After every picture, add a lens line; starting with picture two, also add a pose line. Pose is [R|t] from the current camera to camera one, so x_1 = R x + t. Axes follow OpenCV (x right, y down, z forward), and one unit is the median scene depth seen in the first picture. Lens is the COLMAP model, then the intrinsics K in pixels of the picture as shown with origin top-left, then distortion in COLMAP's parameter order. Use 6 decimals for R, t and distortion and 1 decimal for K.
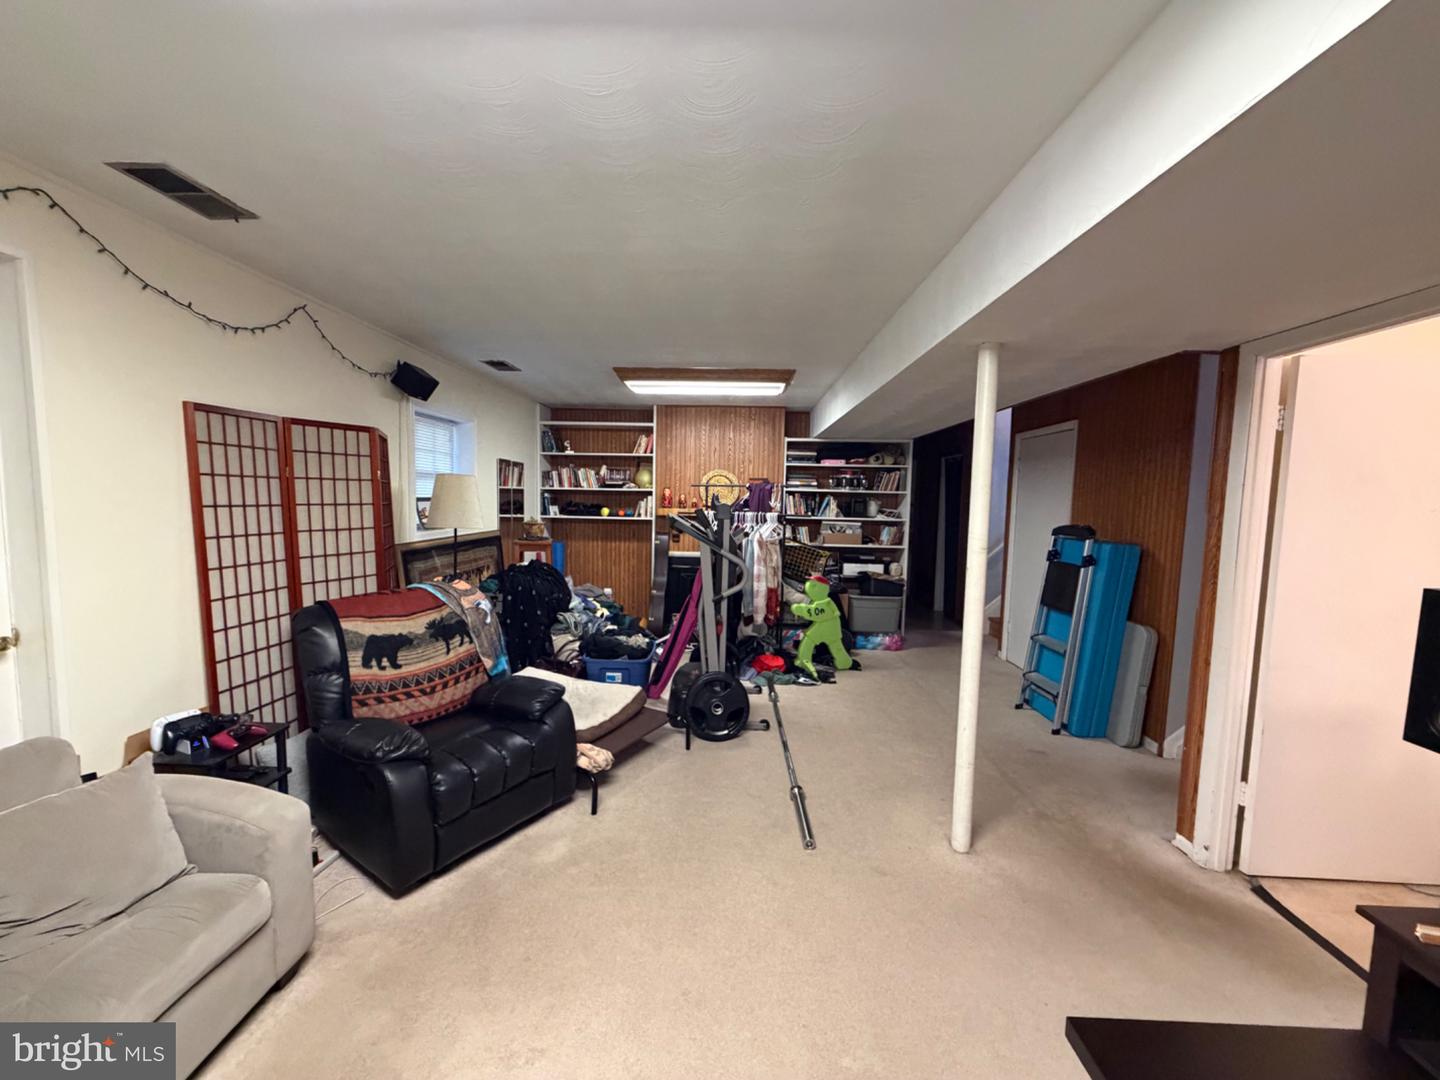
lens RADIAL K [[573.5, 0, 720.0], [0, 573.5, 540.0], [0, 0, 1]] dist [0.002152, 0.000200]
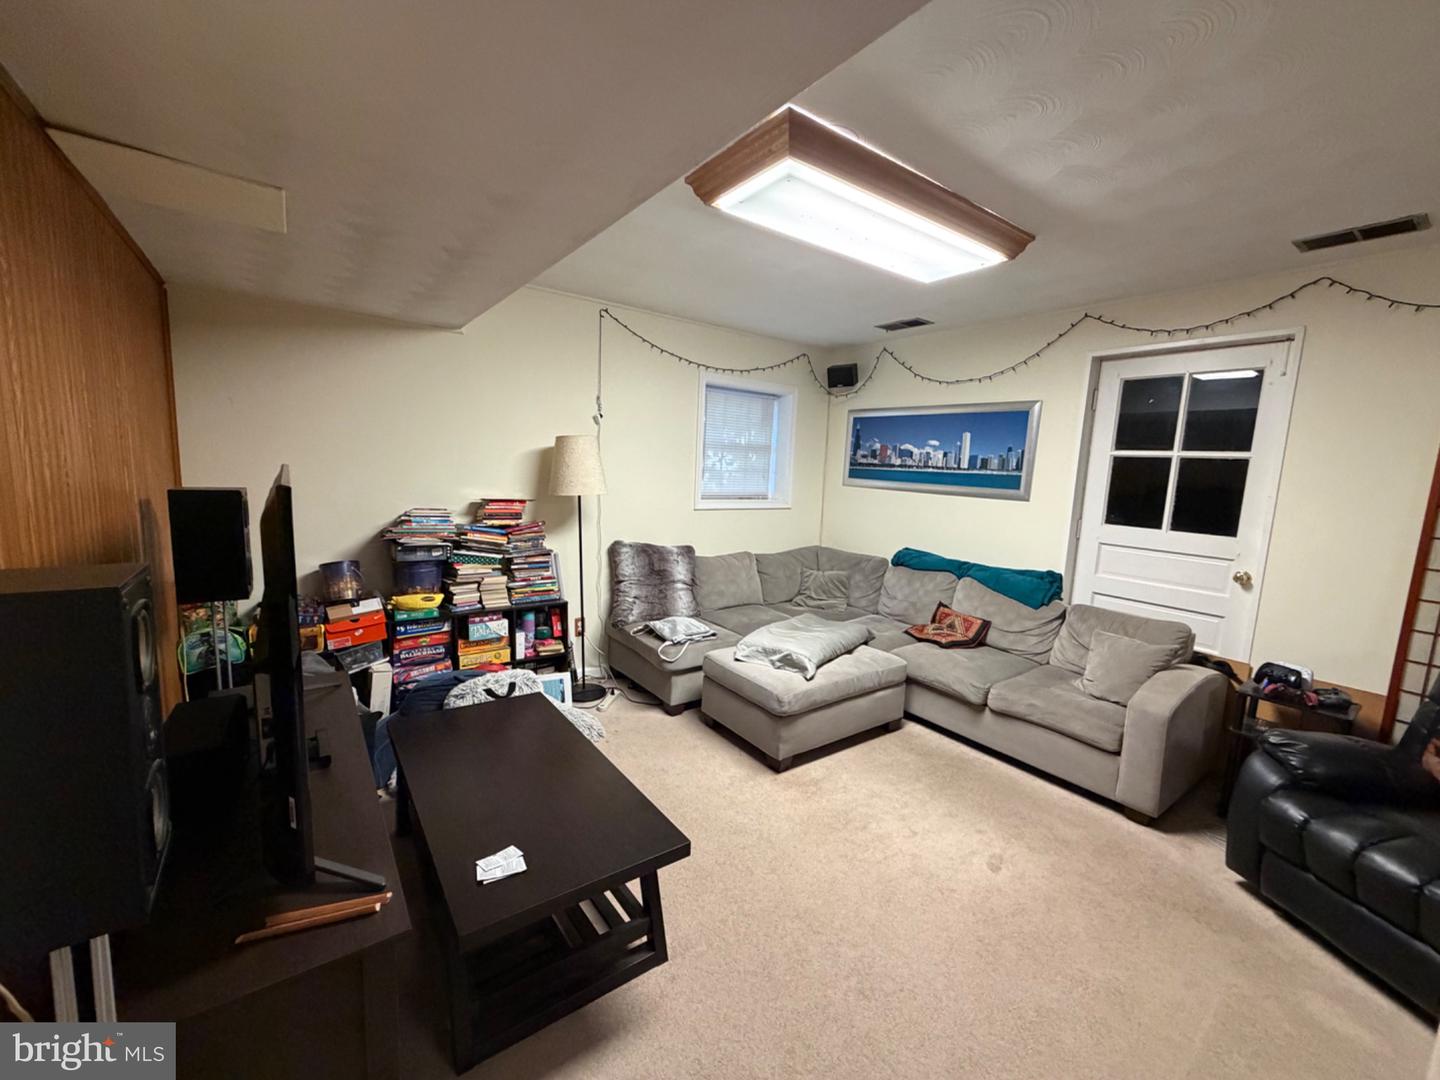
lens RADIAL K [[580.6, 0, 724.8], [0, 580.6, 540.8], [0, 0, 1]] dist [-0.000099, -0.000017]
pose [[-0.786462, 0.032403, -0.616788, 0.617318], [-0.099689, 0.978870, 0.178537, -0.049459], [0.609540, 0.201900, -0.766614, 0.887690]]
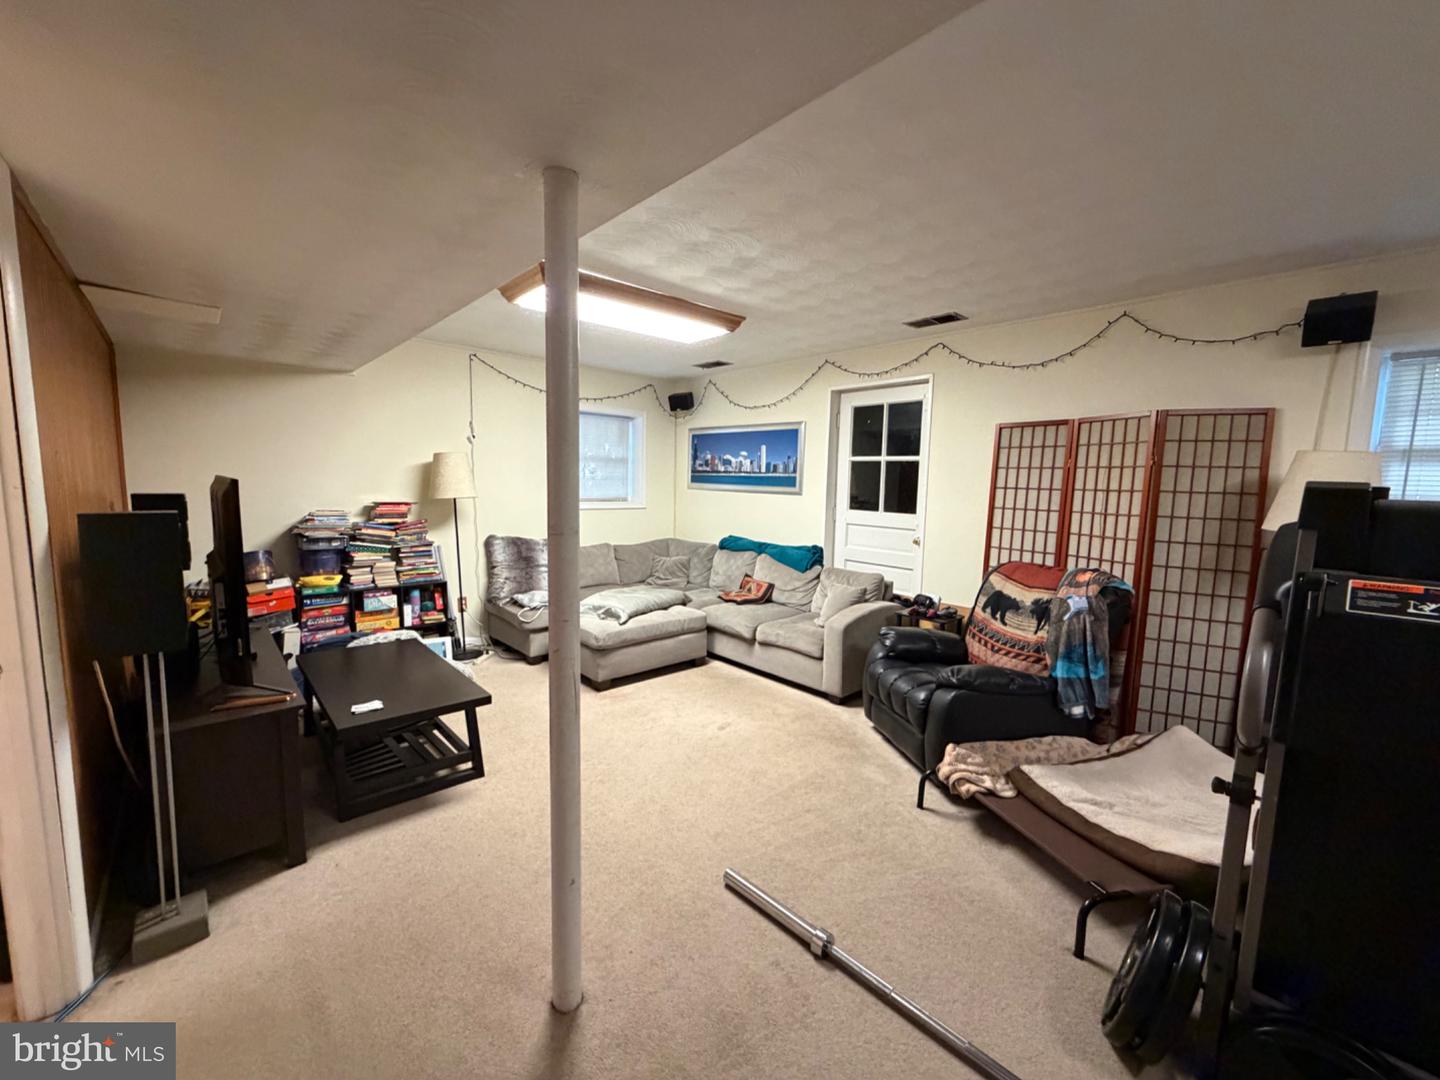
lens RADIAL K [[573.5, 0, 720.0], [0, 573.5, 540.0], [0, 0, 1]] dist [0.002152, 0.000200]
pose [[-0.716373, 0.042732, -0.696407, 0.680128], [-0.083542, 0.985688, 0.146420, -0.073999], [0.692698, 0.163071, -0.702551, 1.400364]]
